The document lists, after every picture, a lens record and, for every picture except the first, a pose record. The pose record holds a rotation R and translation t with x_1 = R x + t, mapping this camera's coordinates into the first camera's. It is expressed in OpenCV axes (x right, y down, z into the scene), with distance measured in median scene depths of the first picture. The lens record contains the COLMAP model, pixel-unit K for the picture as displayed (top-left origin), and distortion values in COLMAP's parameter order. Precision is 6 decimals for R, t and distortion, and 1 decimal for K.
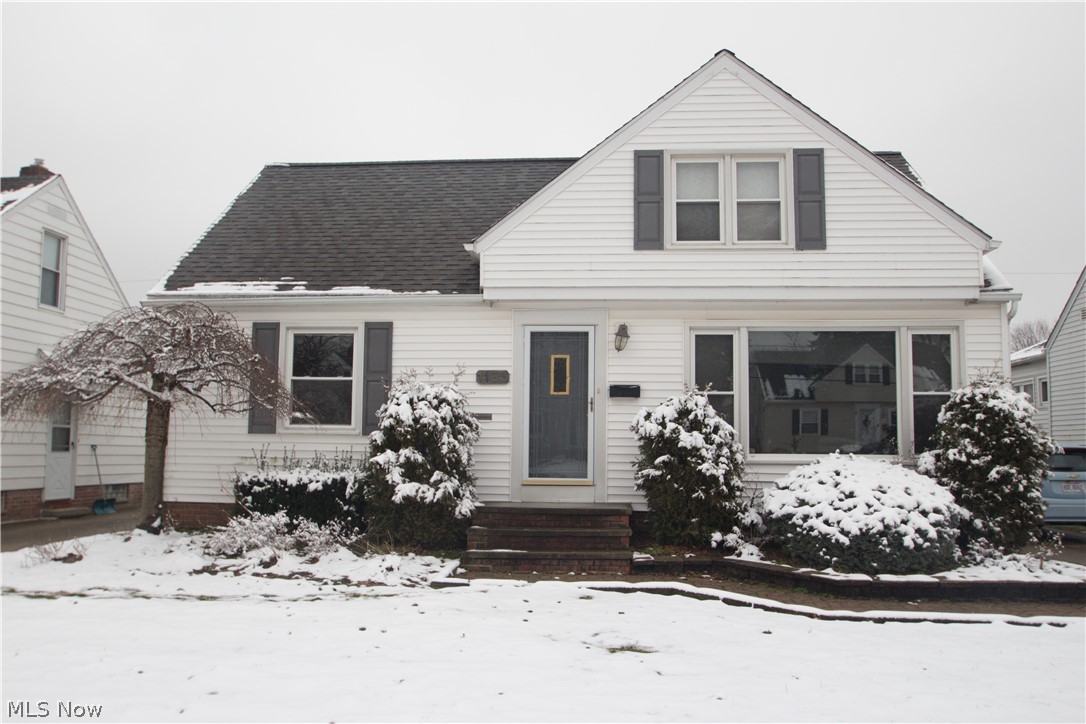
lens RADIAL K [[860.3, 0, 542.4], [0, 860.3, 365.5], [0, 0, 1]] dist [-0.053873, 0.016138]
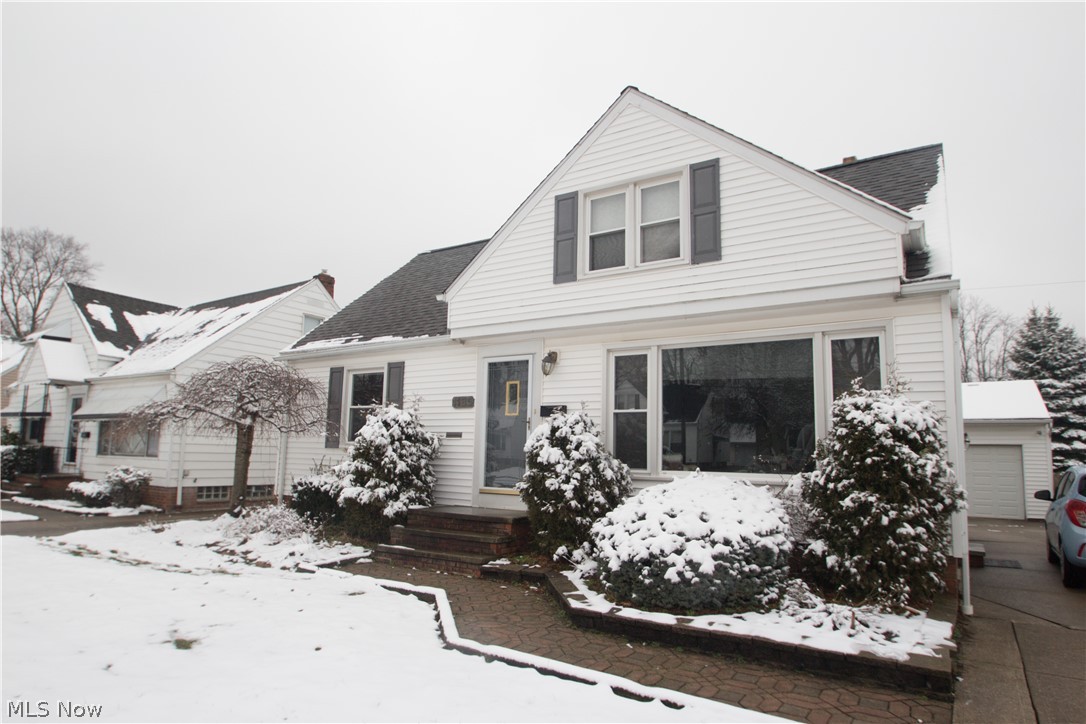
lens RADIAL K [[650.7, 0, 542.6], [0, 650.7, 366.5], [0, 0, 1]] dist [-0.024400, -0.000061]
pose [[0.871304, -0.056755, -0.487451, 0.505777], [0.033497, 0.997851, -0.056306, 0.019480], [0.489599, 0.032731, 0.871333, 0.263101]]
